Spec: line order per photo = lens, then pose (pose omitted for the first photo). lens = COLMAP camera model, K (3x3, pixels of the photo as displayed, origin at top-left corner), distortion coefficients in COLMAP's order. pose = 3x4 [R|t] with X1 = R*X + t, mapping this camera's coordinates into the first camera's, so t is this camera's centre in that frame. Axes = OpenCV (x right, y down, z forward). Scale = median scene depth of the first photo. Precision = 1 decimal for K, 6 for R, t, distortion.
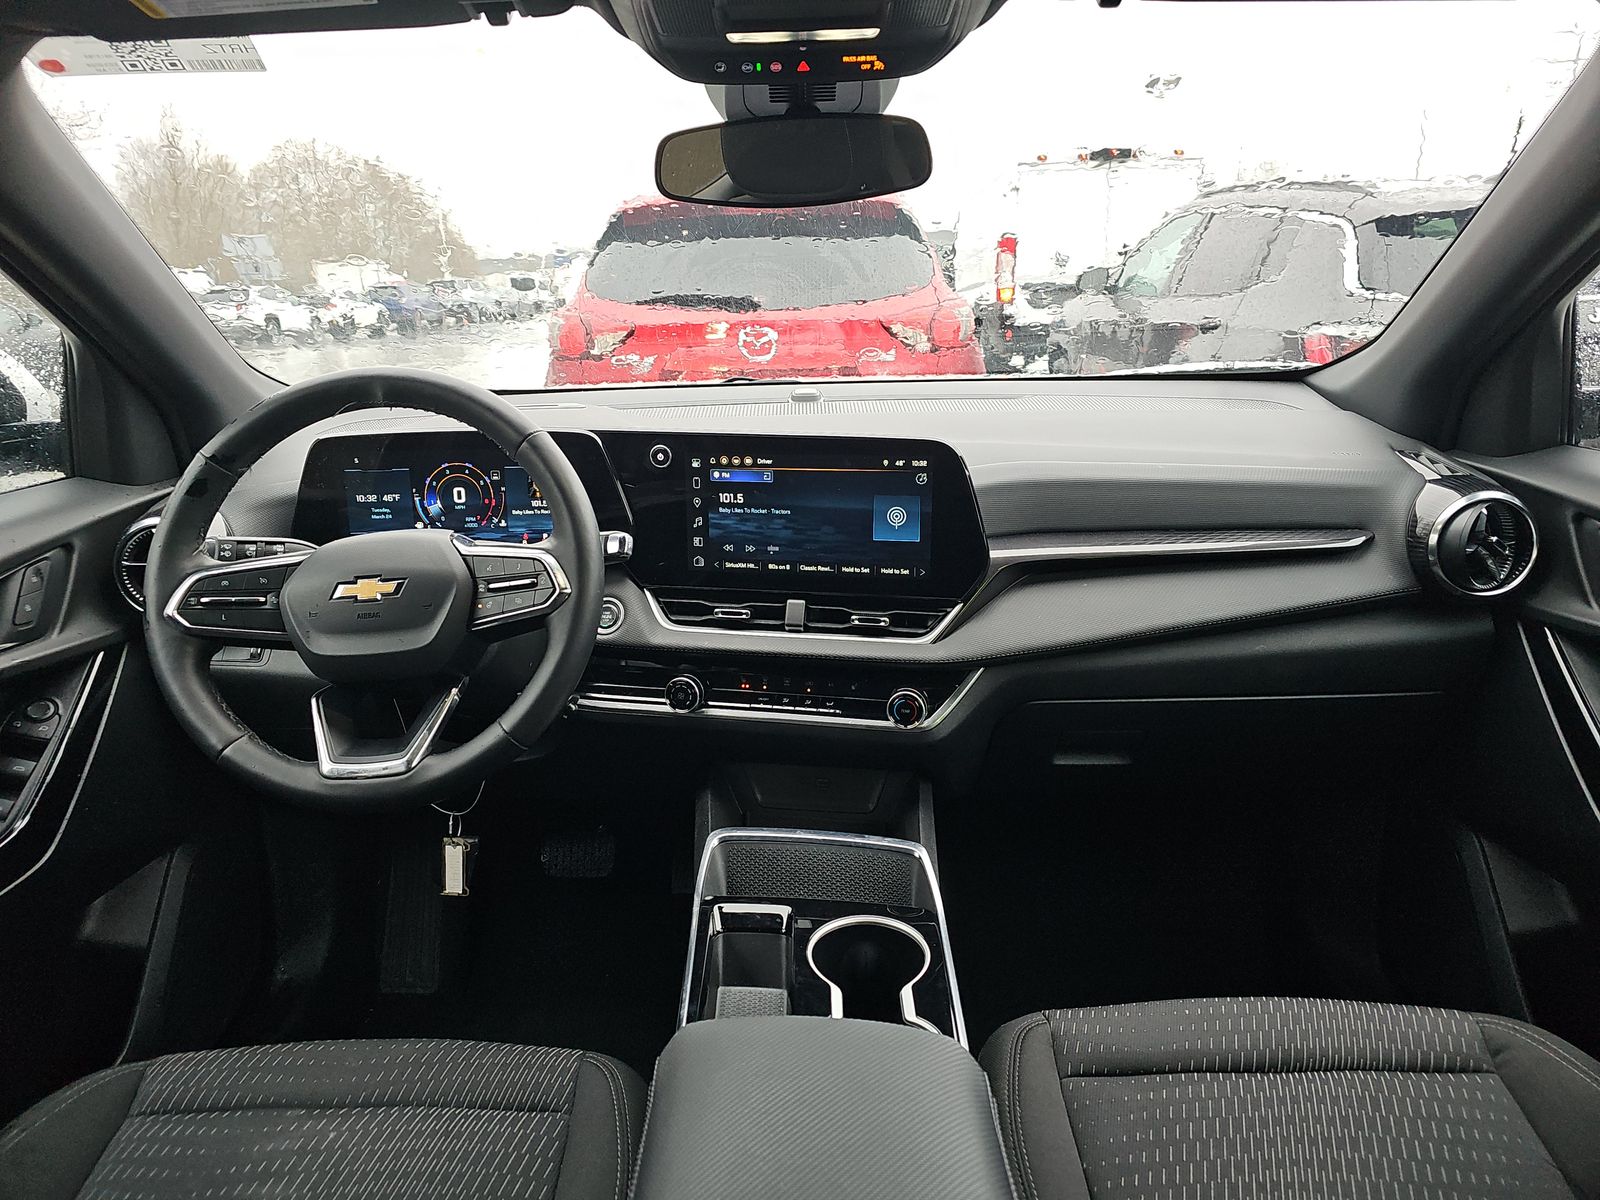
lens RADIAL K [[1092.7, 0, 800.0], [0, 1092.7, 600.0], [0, 0, 1]] dist [0.029327, -0.001751]
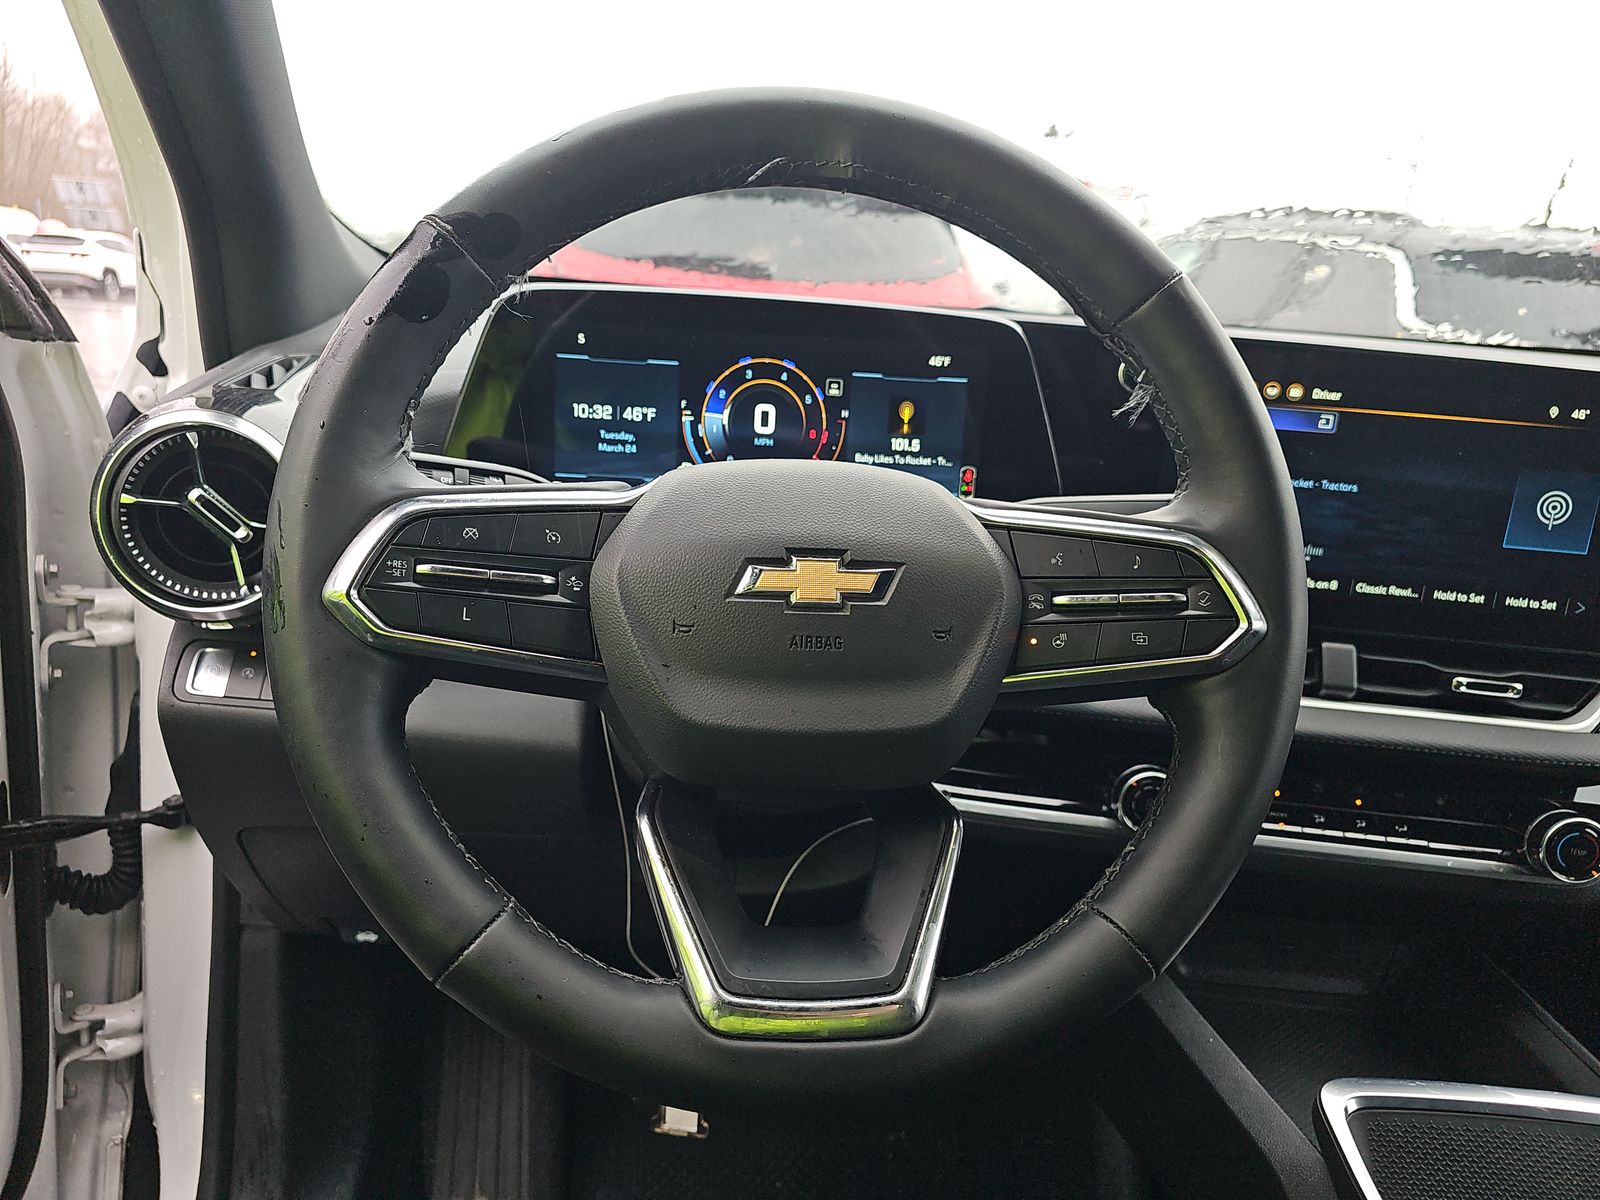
lens RADIAL K [[1102.8, 0, 799.6], [0, 1102.8, 617.2], [0, 0, 1]] dist [0.153356, -0.219155]
pose [[0.991420, 0.058008, 0.117135, -0.354635], [-0.057812, 0.998315, -0.005078, 0.005828], [-0.117232, -0.001737, 0.993103, 0.445237]]
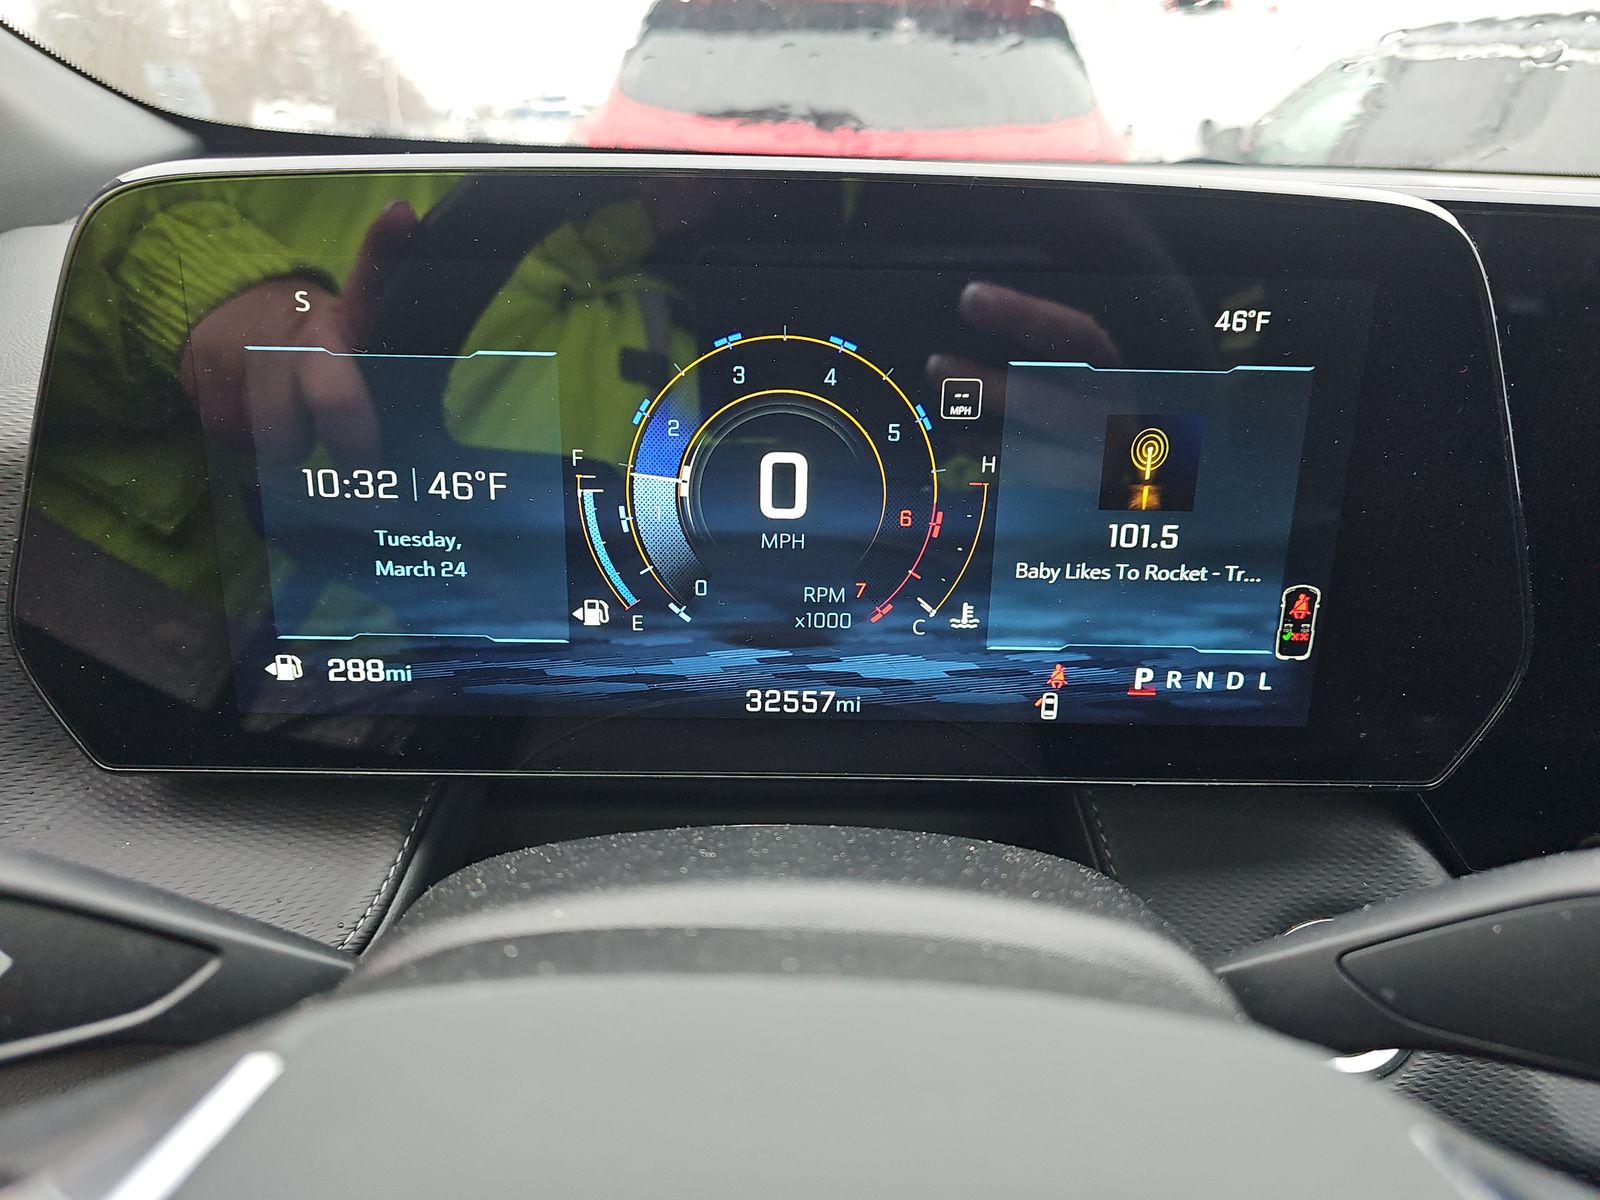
lens RADIAL K [[1092.7, 0, 800.0], [0, 1092.7, 600.0], [0, 0, 1]] dist [0.029327, -0.001751]
pose [[0.998538, 0.032446, 0.043240, -0.317637], [-0.036566, 0.994497, 0.098179, -0.094945], [-0.039816, -0.099616, 0.994229, 0.785559]]
